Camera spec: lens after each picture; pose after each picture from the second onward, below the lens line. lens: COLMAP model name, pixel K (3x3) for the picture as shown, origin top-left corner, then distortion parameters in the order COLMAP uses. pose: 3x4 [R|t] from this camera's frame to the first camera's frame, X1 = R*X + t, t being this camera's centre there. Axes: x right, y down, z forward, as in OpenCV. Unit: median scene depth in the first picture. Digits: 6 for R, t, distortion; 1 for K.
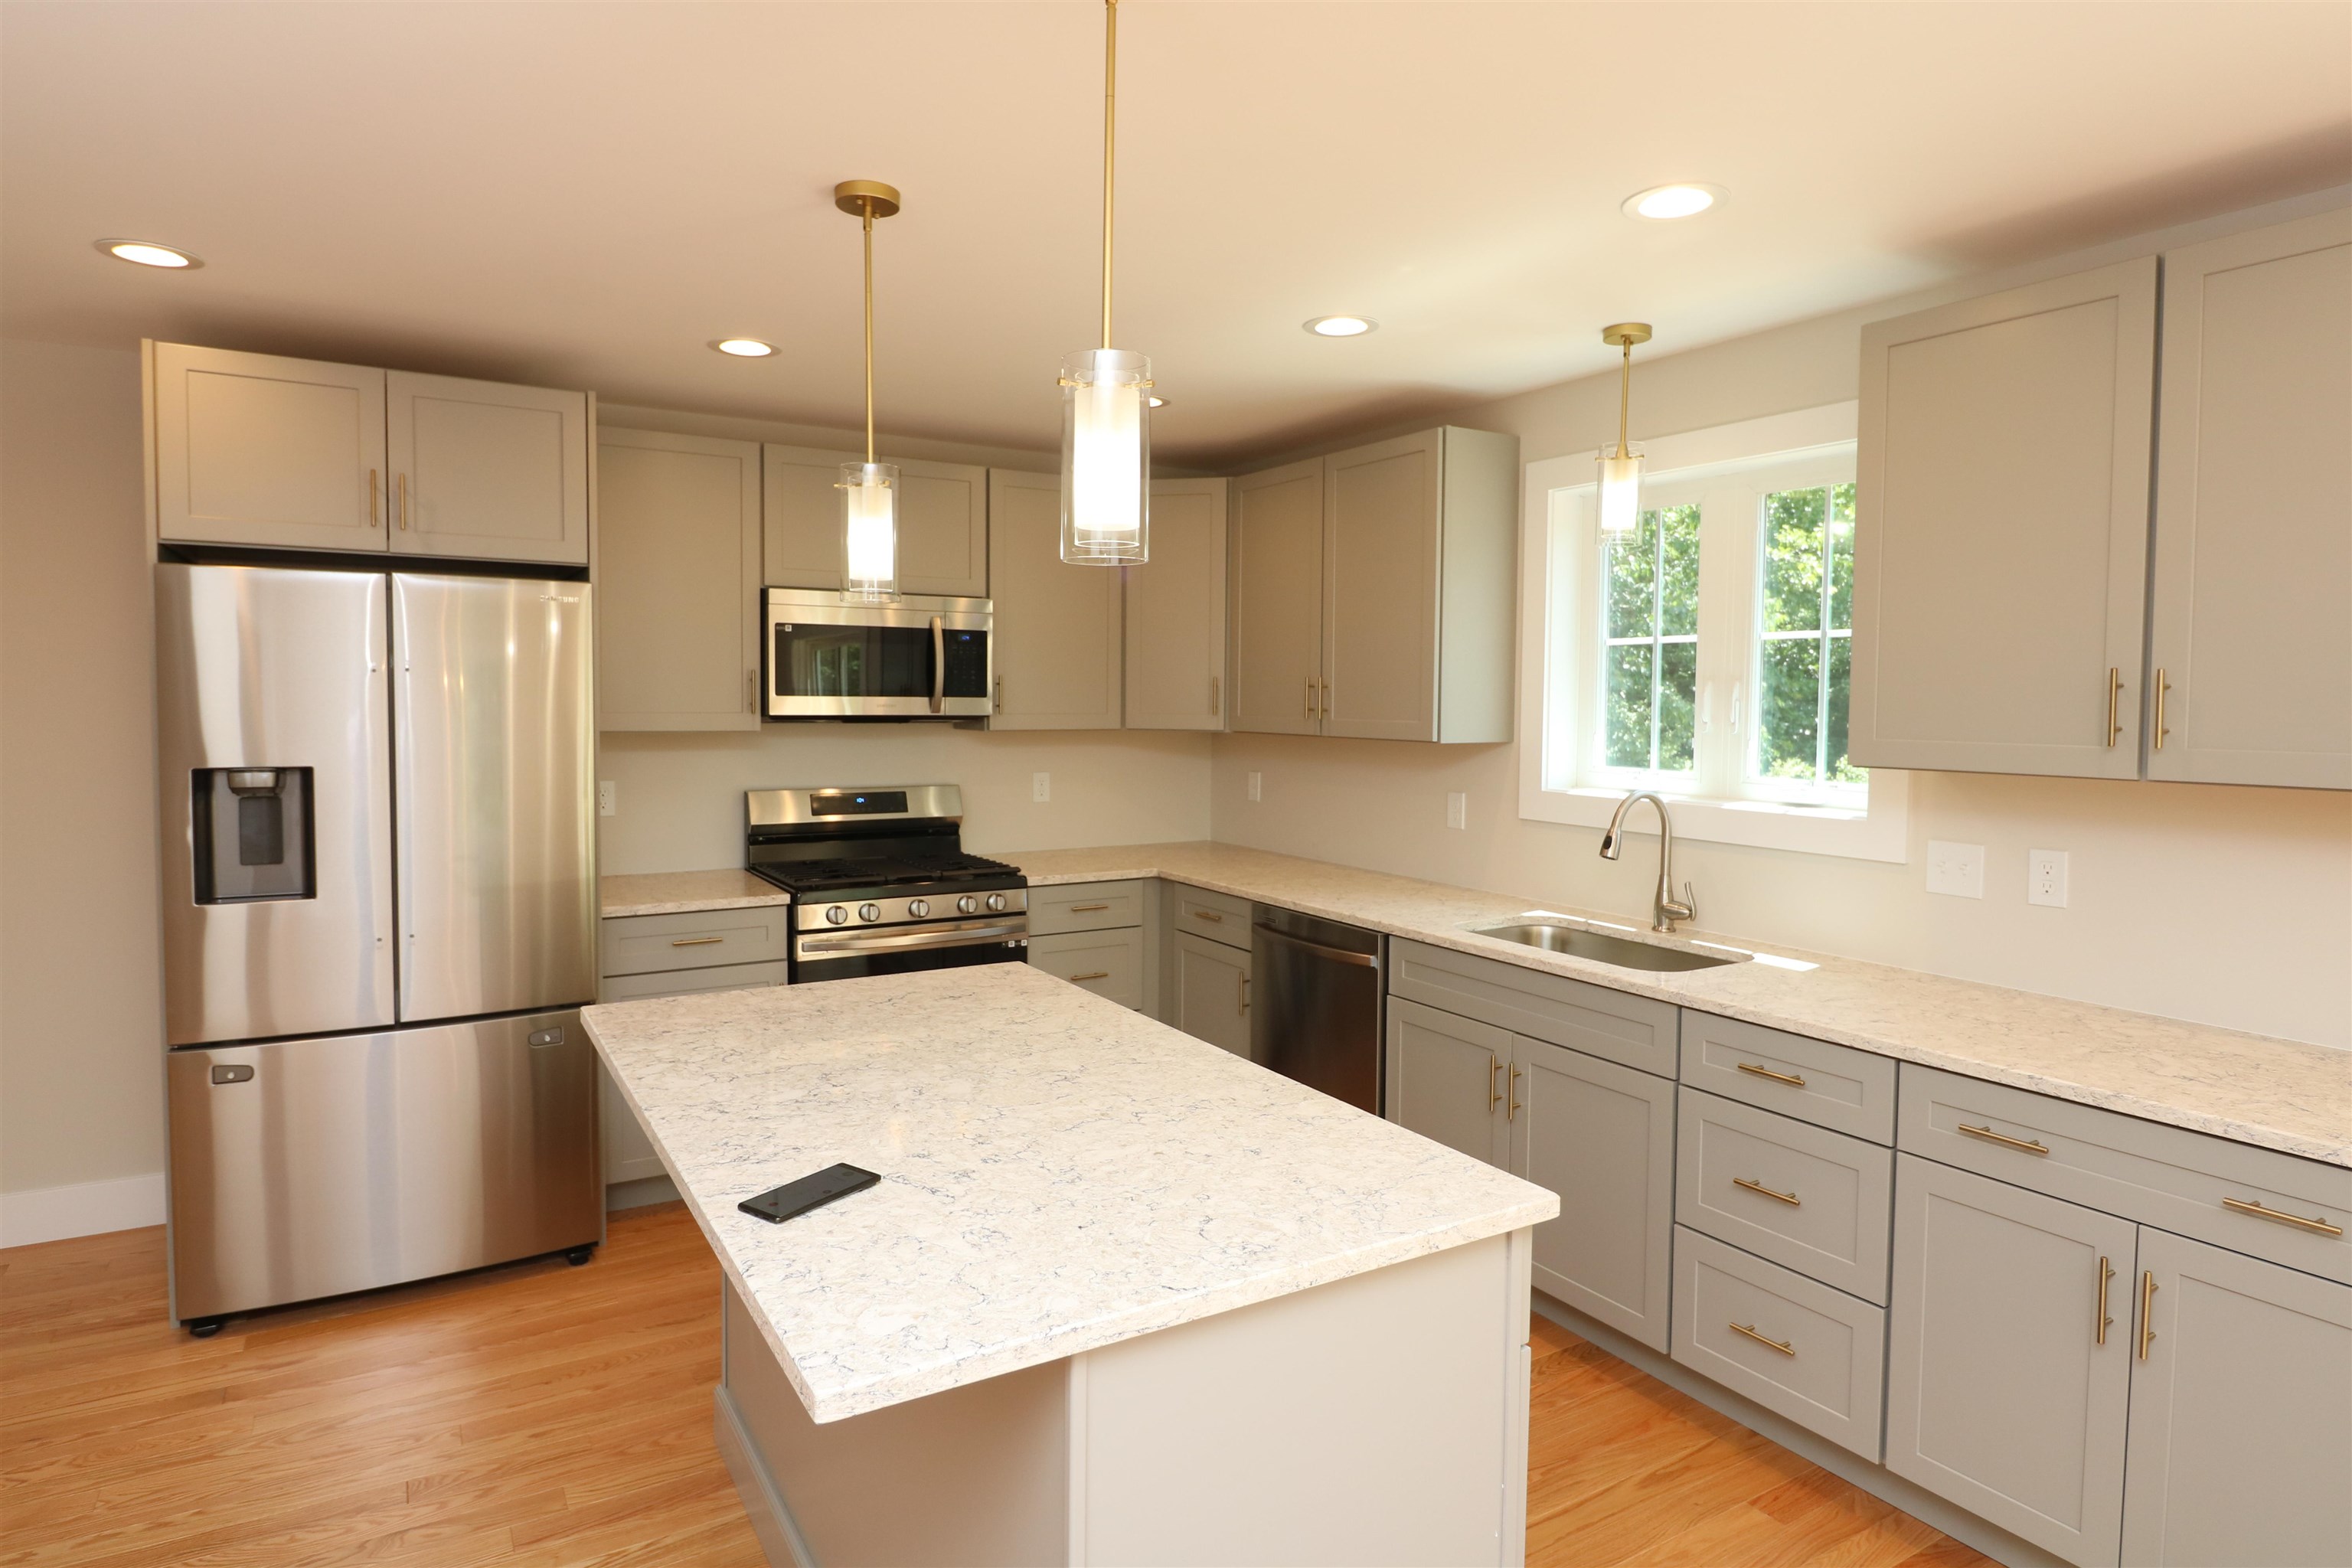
lens RADIAL K [[1301.2, 0, 1157.1], [0, 1301.2, 759.2], [0, 0, 1]] dist [0.006746, -0.008642]
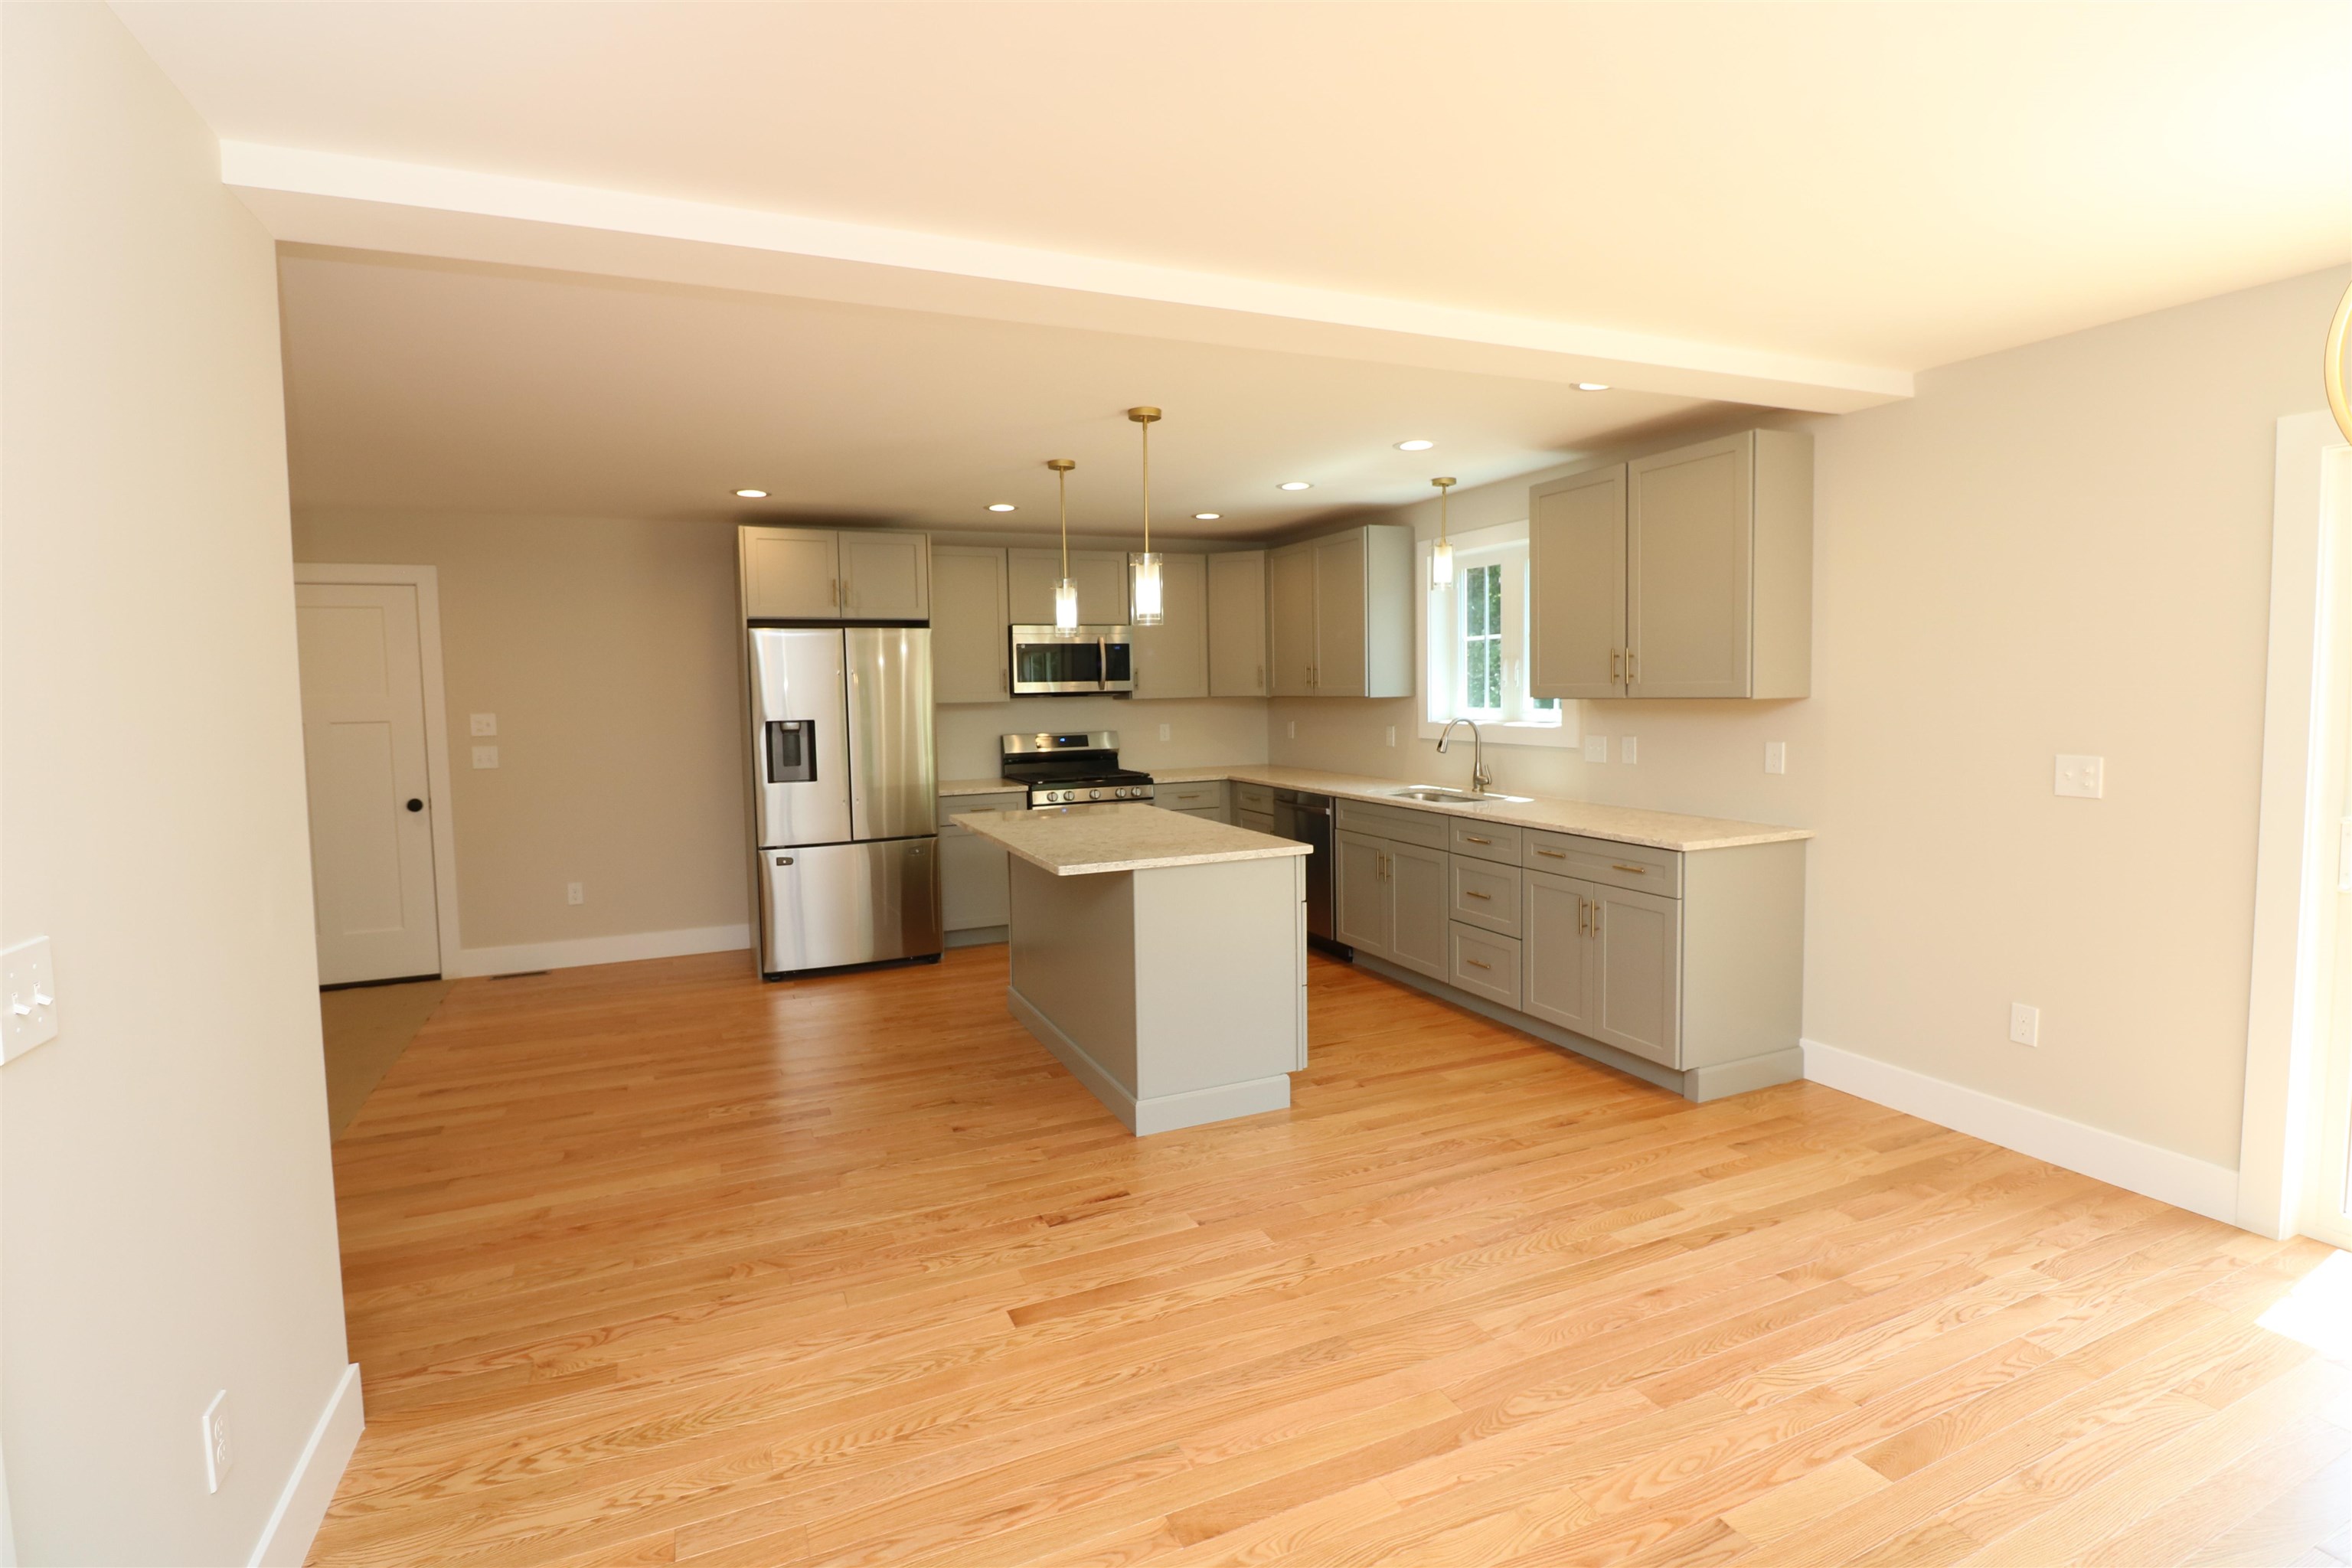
lens RADIAL K [[1091.8, 0, 1160.0], [0, 1091.8, 764.0], [0, 0, 1]] dist [-0.004006, -0.008692]
pose [[0.990962, -0.018831, -0.132811, 0.154037], [0.021854, 0.999533, 0.021340, 0.052106], [0.132347, -0.024050, 0.990912, -0.701322]]
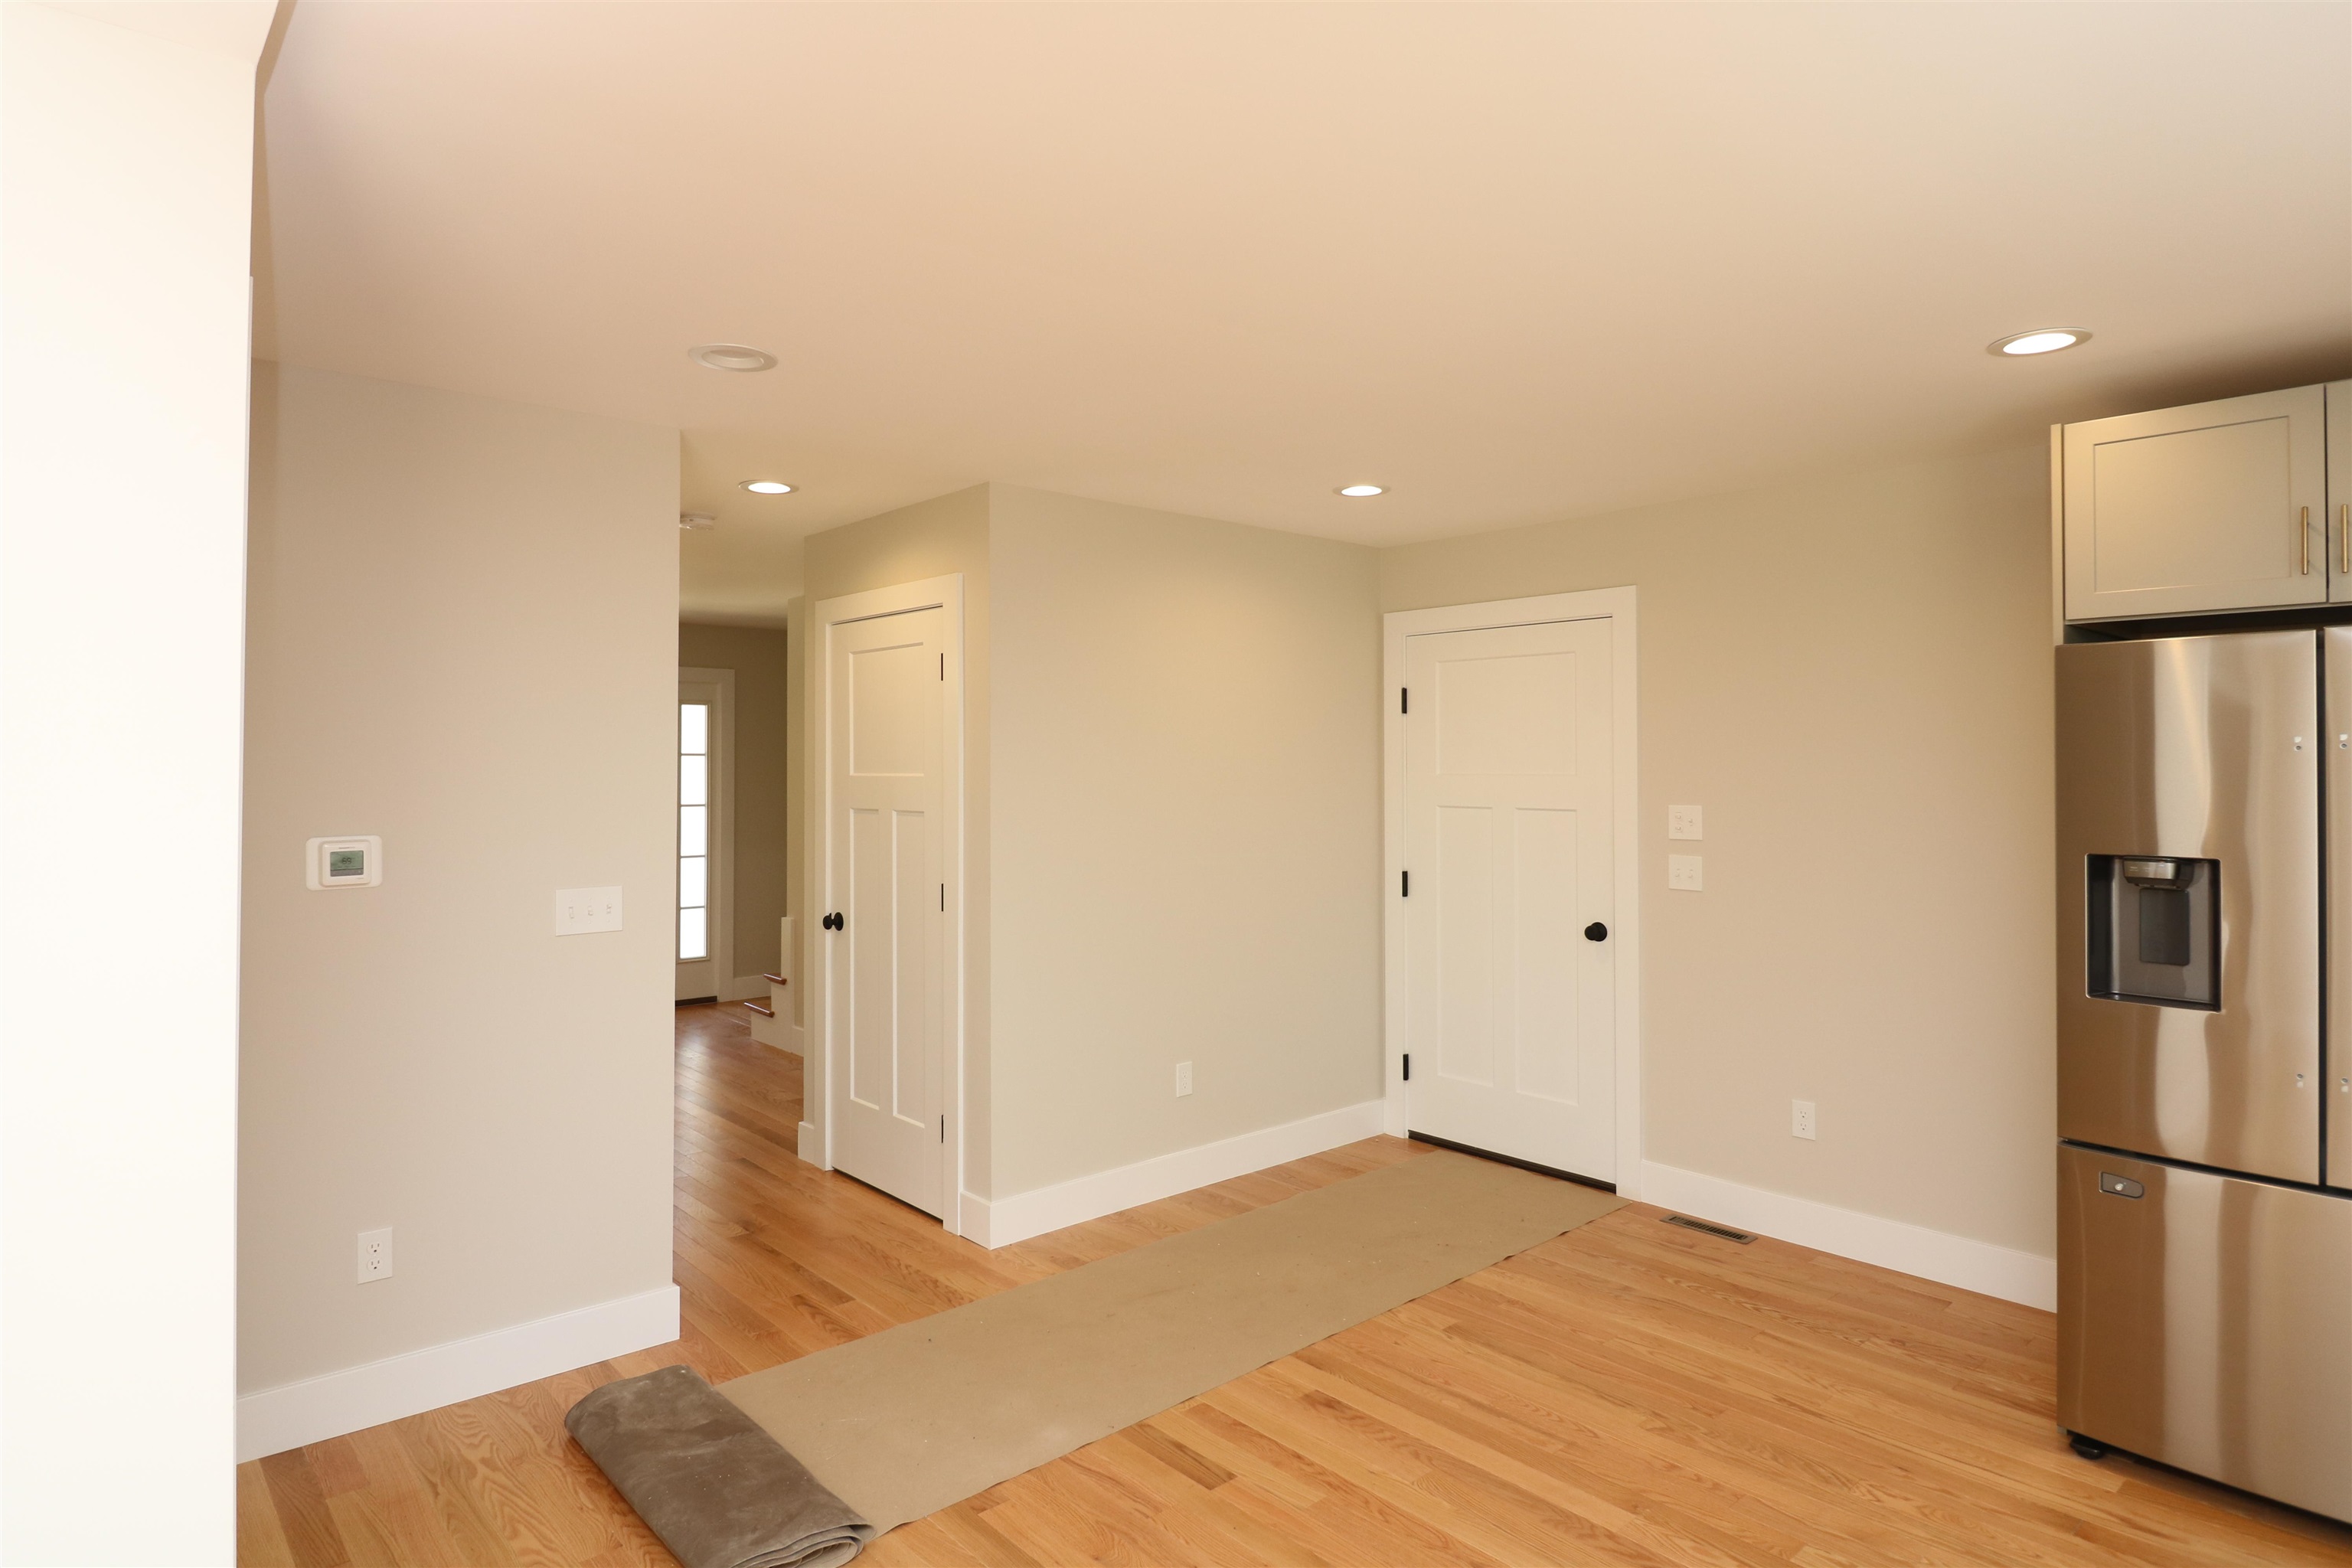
lens RADIAL K [[1301.2, 0, 1162.6], [0, 1301.2, 757.5], [0, 0, 1]] dist [0.006746, -0.008642]
pose [[0.188452, -0.017041, -0.981935, 0.074682], [-0.049087, 0.998436, -0.026748, -0.004557], [0.980855, 0.053241, 0.187320, 0.138266]]
